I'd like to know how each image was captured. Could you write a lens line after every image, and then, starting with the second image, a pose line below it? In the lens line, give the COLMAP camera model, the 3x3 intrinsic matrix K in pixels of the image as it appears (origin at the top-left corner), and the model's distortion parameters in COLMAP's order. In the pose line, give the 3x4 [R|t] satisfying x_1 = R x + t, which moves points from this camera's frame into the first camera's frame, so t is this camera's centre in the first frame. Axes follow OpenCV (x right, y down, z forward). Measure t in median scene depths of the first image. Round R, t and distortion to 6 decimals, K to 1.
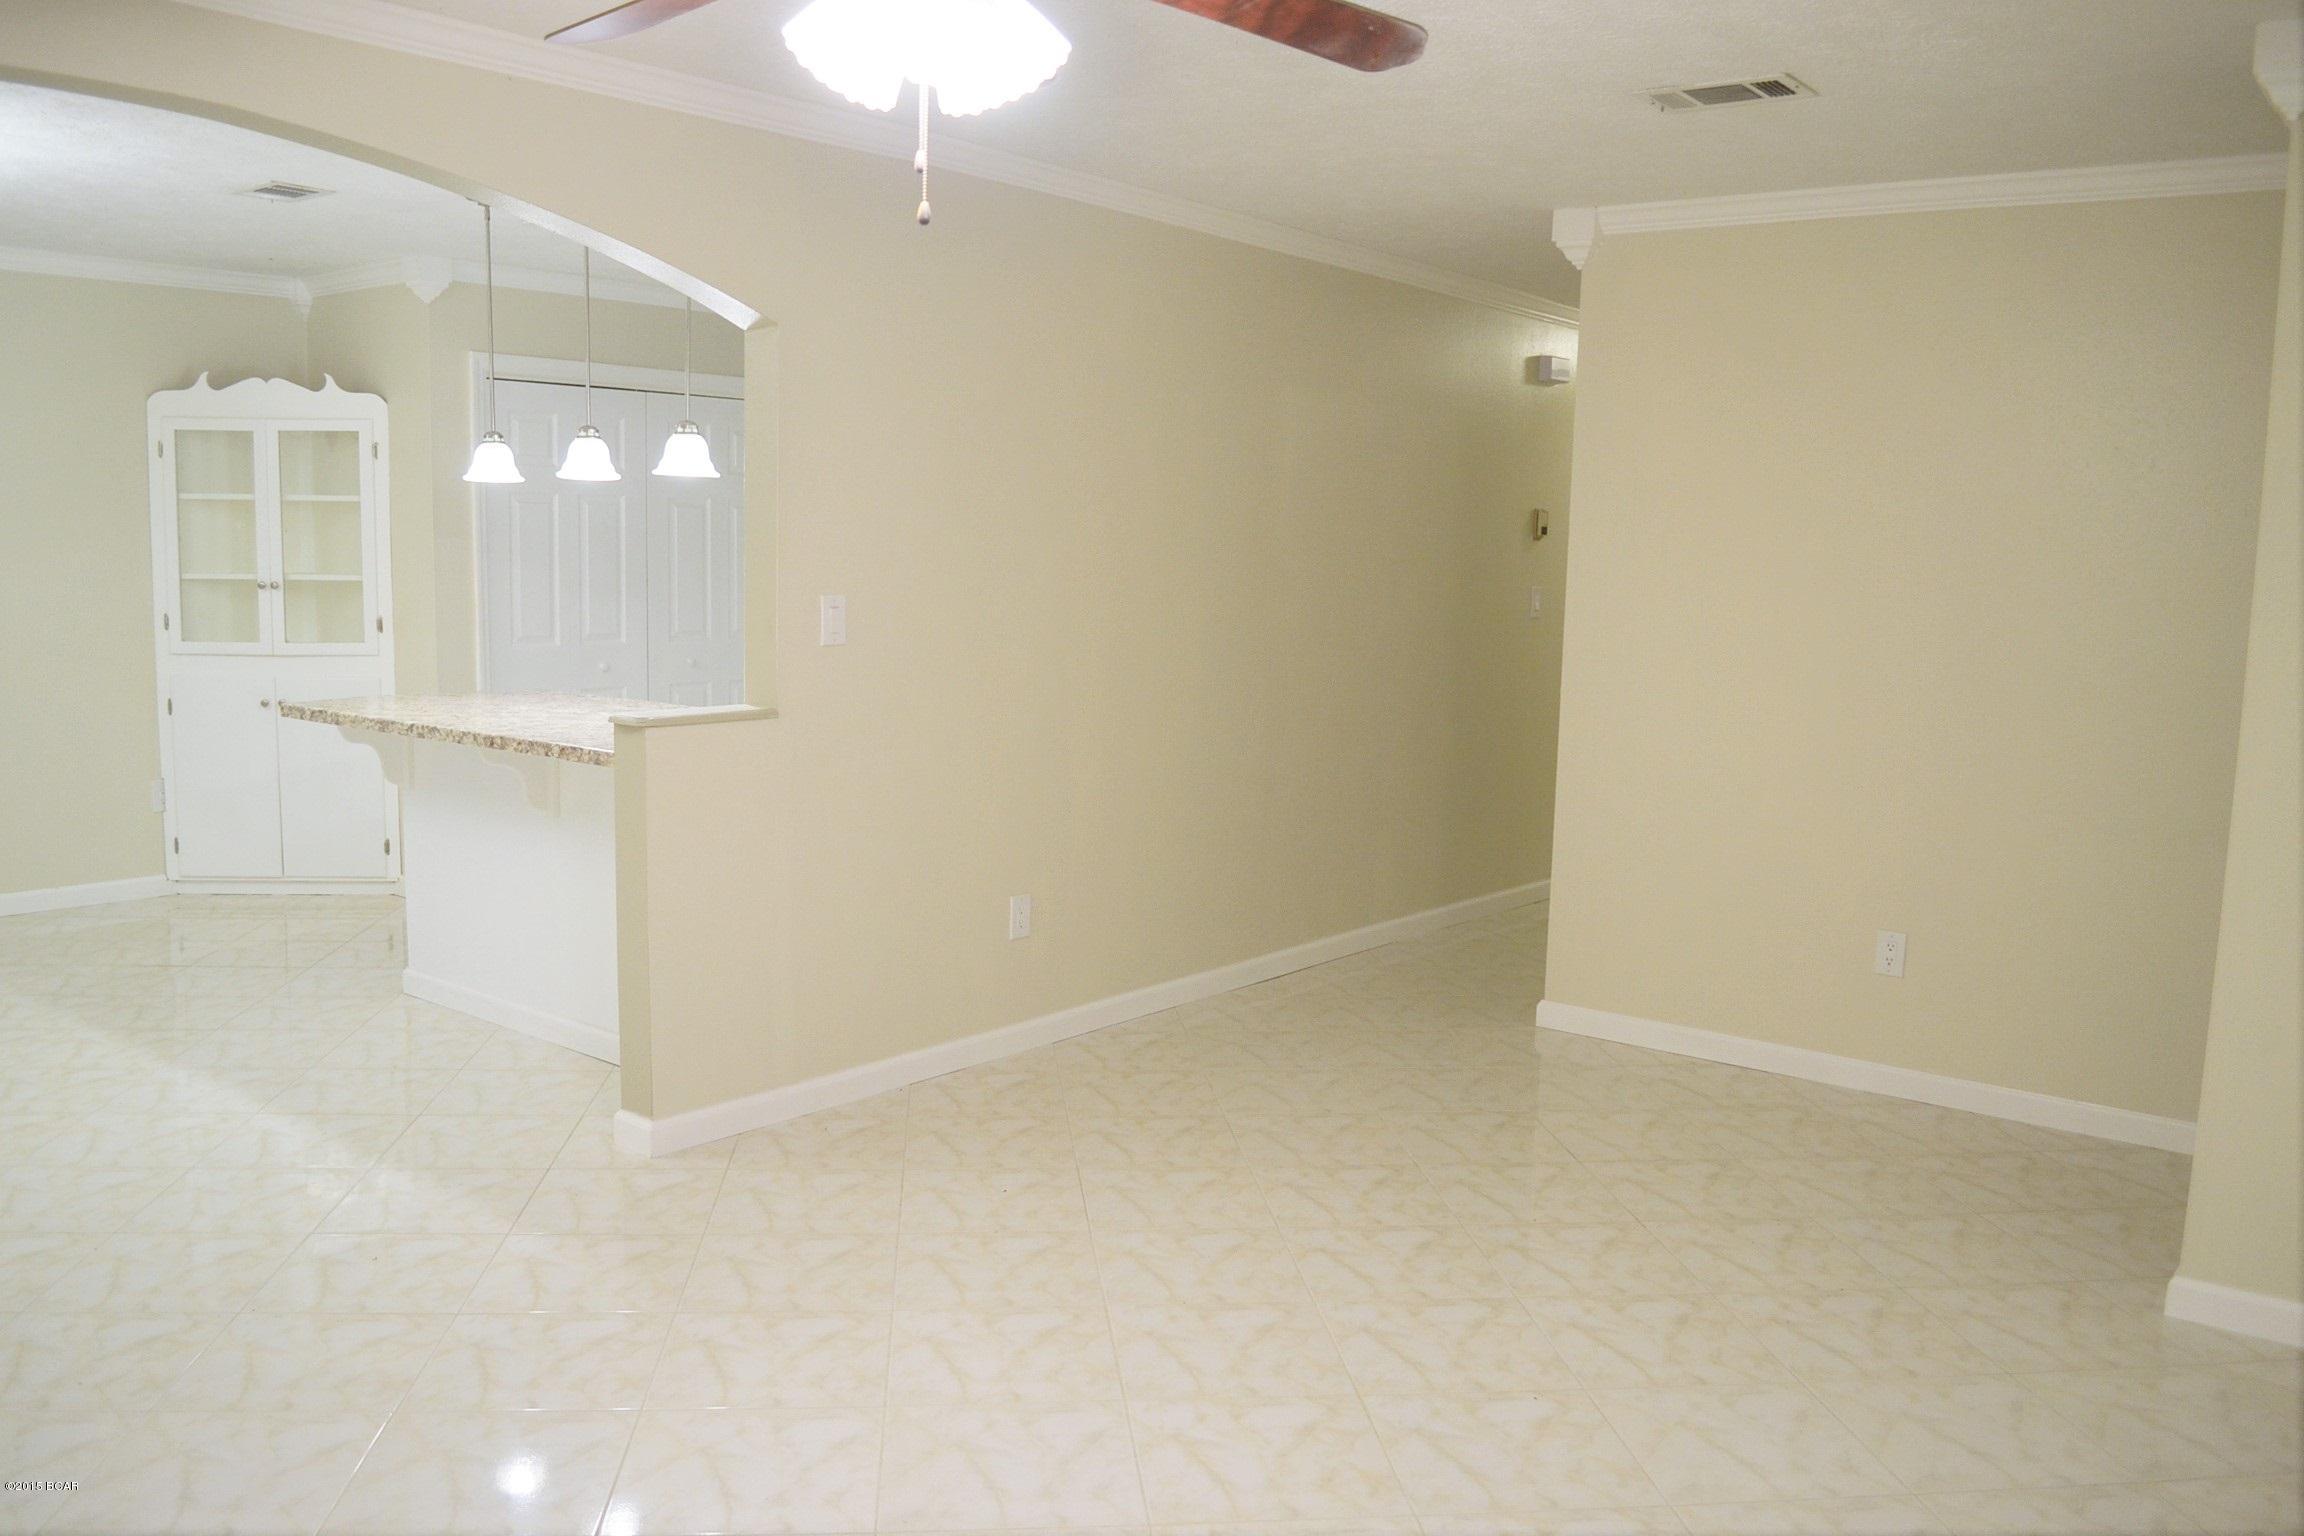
lens RADIAL K [[1850.0, 0, 1145.4], [0, 1850.0, 797.8], [0, 0, 1]] dist [-0.084550, 0.013234]
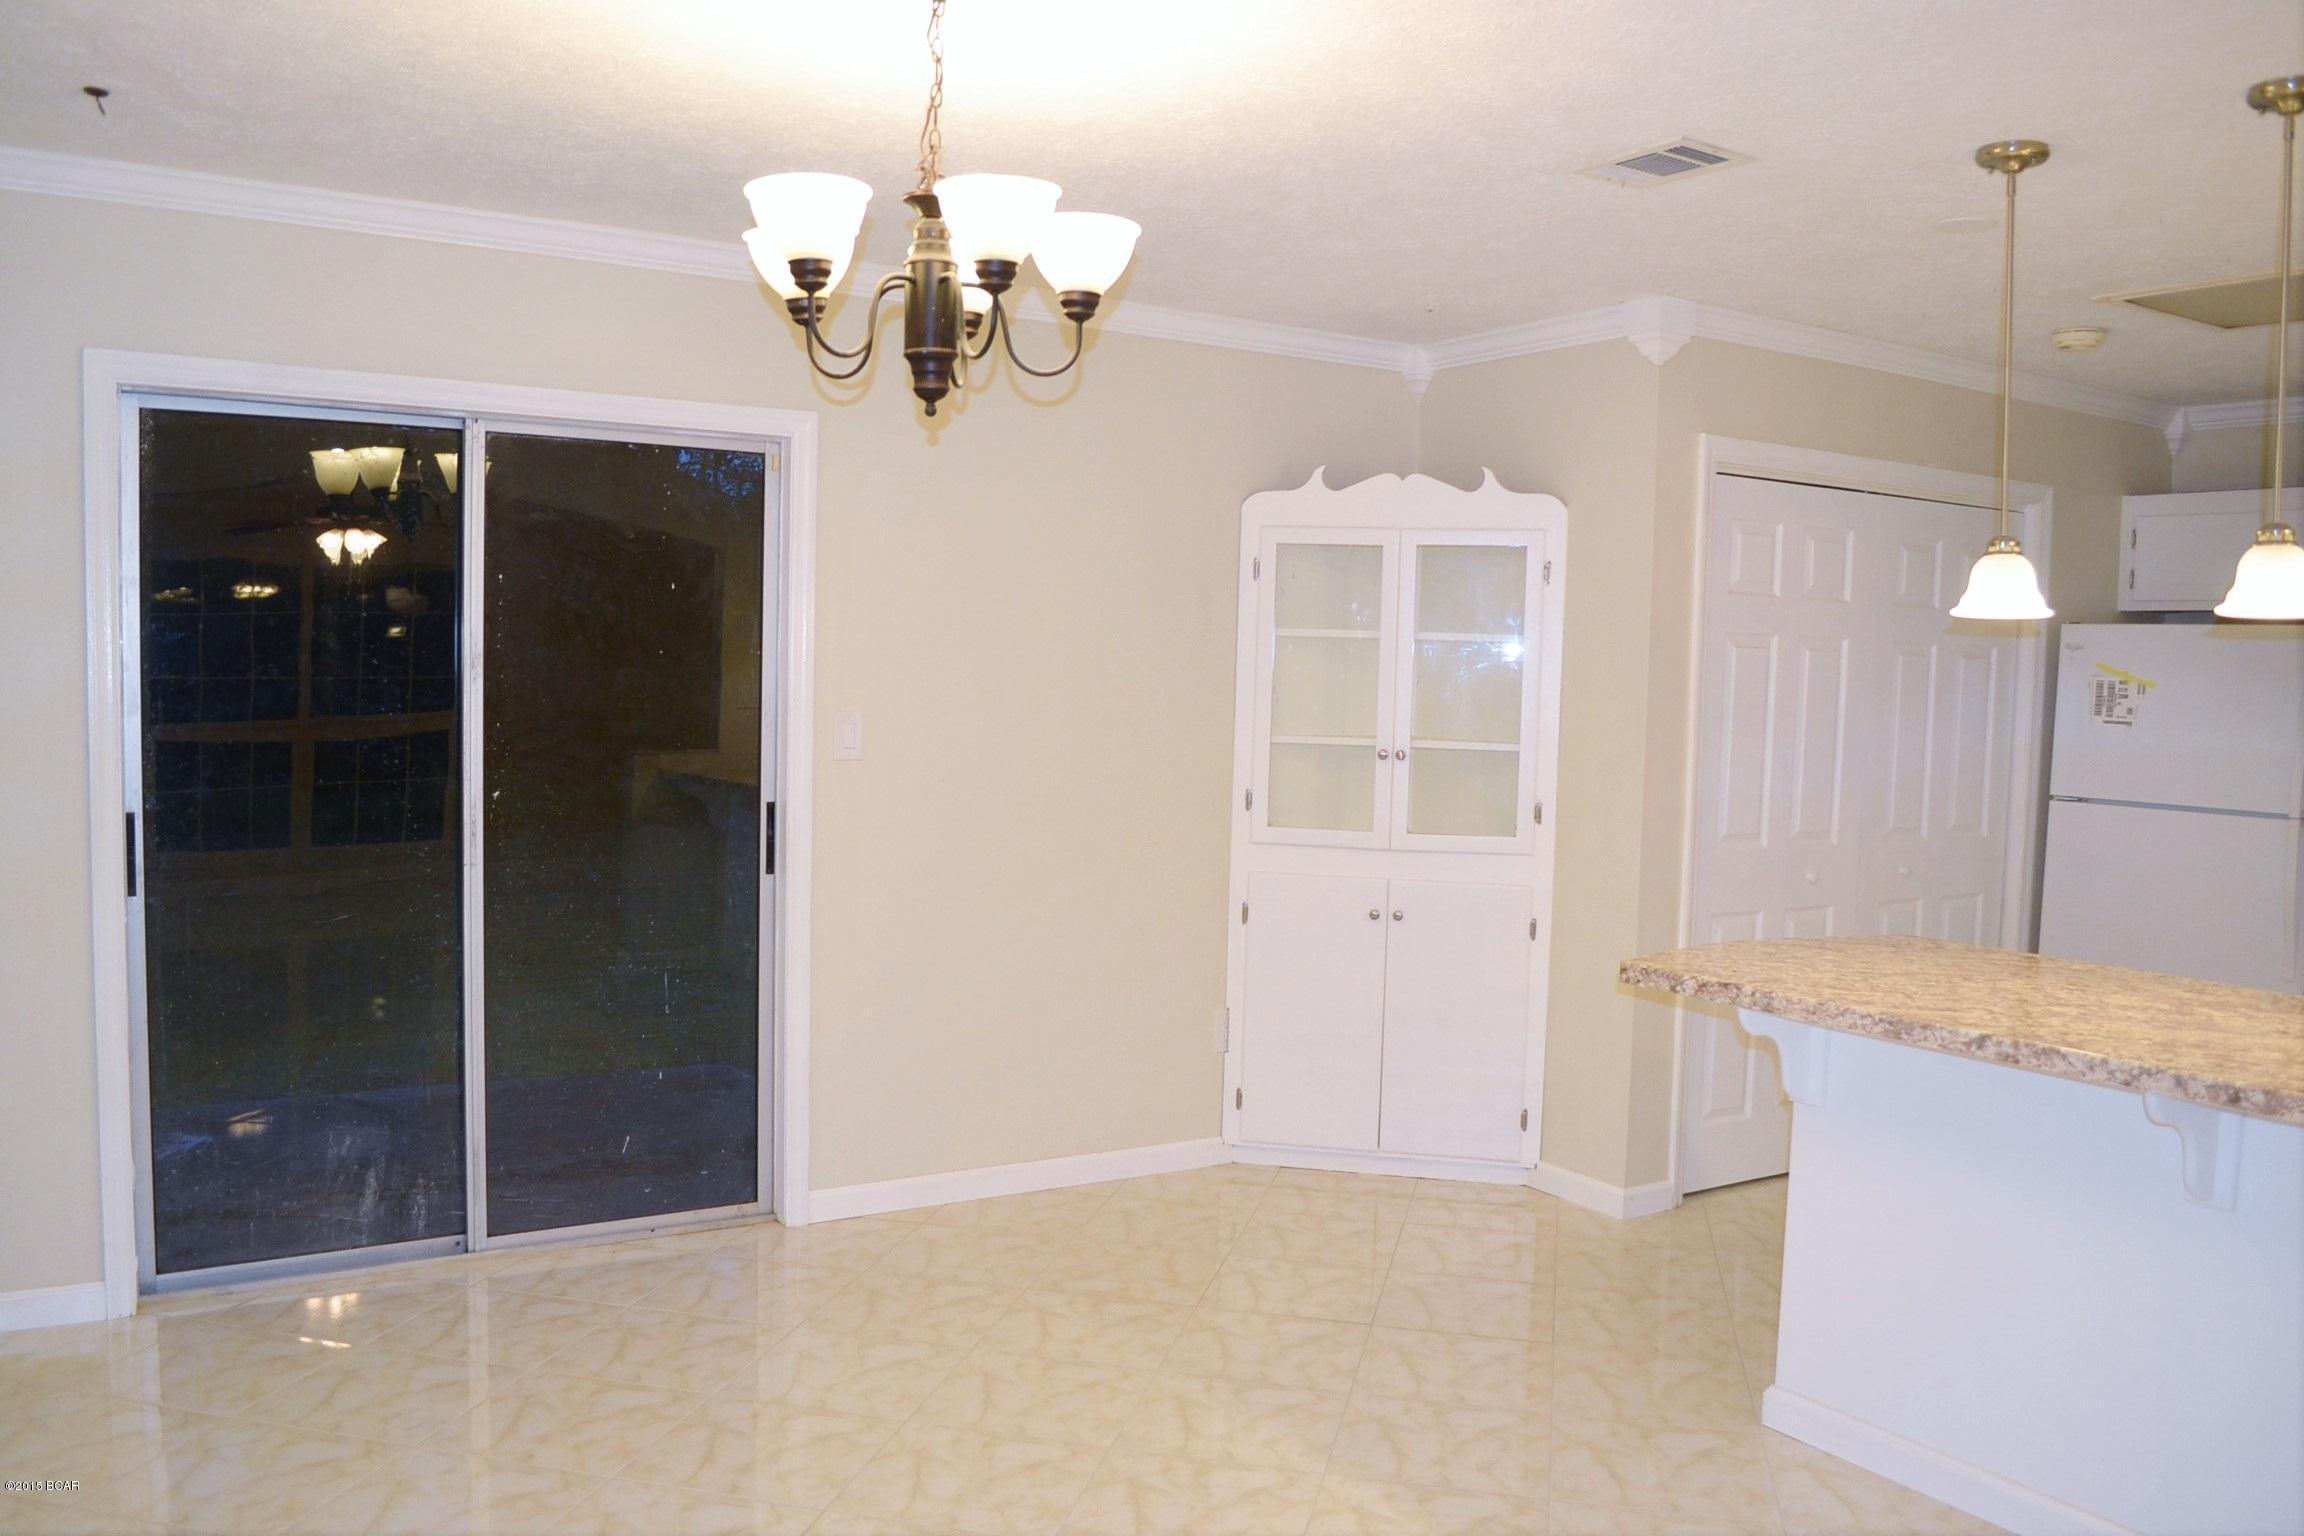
lens RADIAL K [[1850.0, 0, 1145.4], [0, 1850.0, 797.8], [0, 0, 1]] dist [-0.084550, 0.013234]
pose [[0.946155, 0.026406, -0.322635, -0.339099], [-0.049995, 0.996629, -0.065044, -0.046769], [0.319830, 0.077672, 0.944286, 0.268006]]
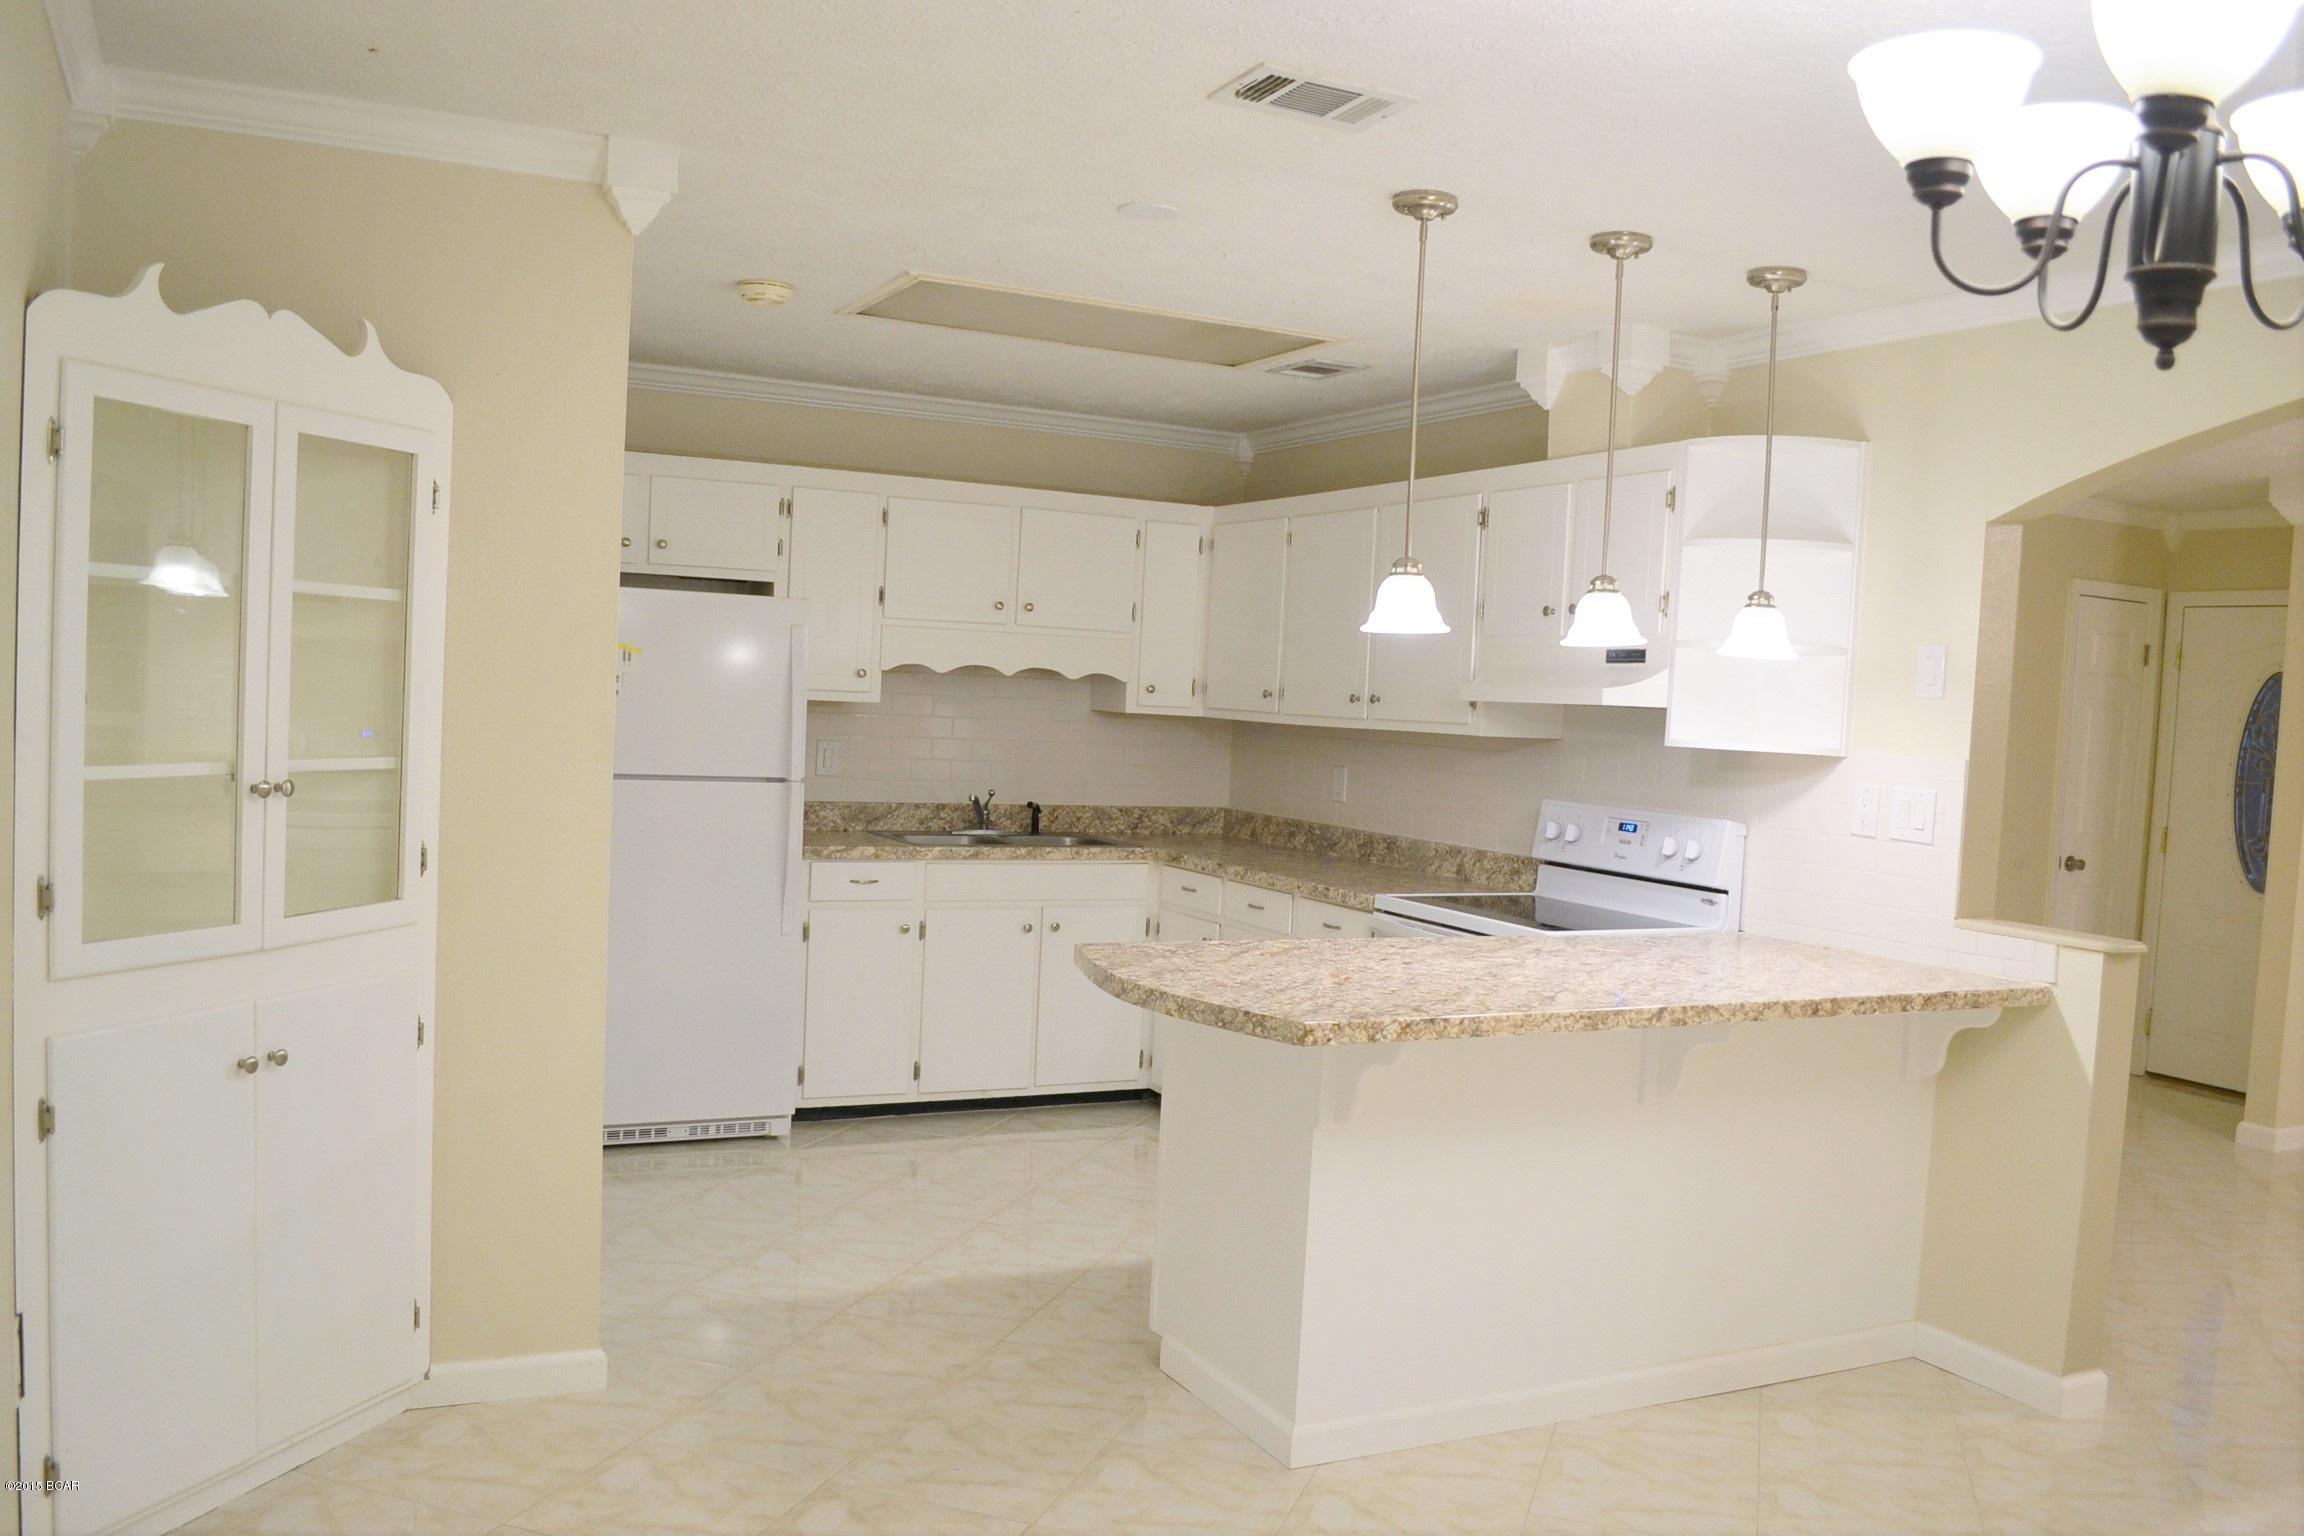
lens RADIAL K [[1850.0, 0, 1145.4], [0, 1850.0, 797.8], [0, 0, 1]] dist [-0.084550, 0.013234]
pose [[0.417798, -0.056984, 0.906751, -0.791063], [0.083316, 0.996229, 0.024218, -0.108971], [-0.904712, 0.065429, 0.420970, 0.637404]]
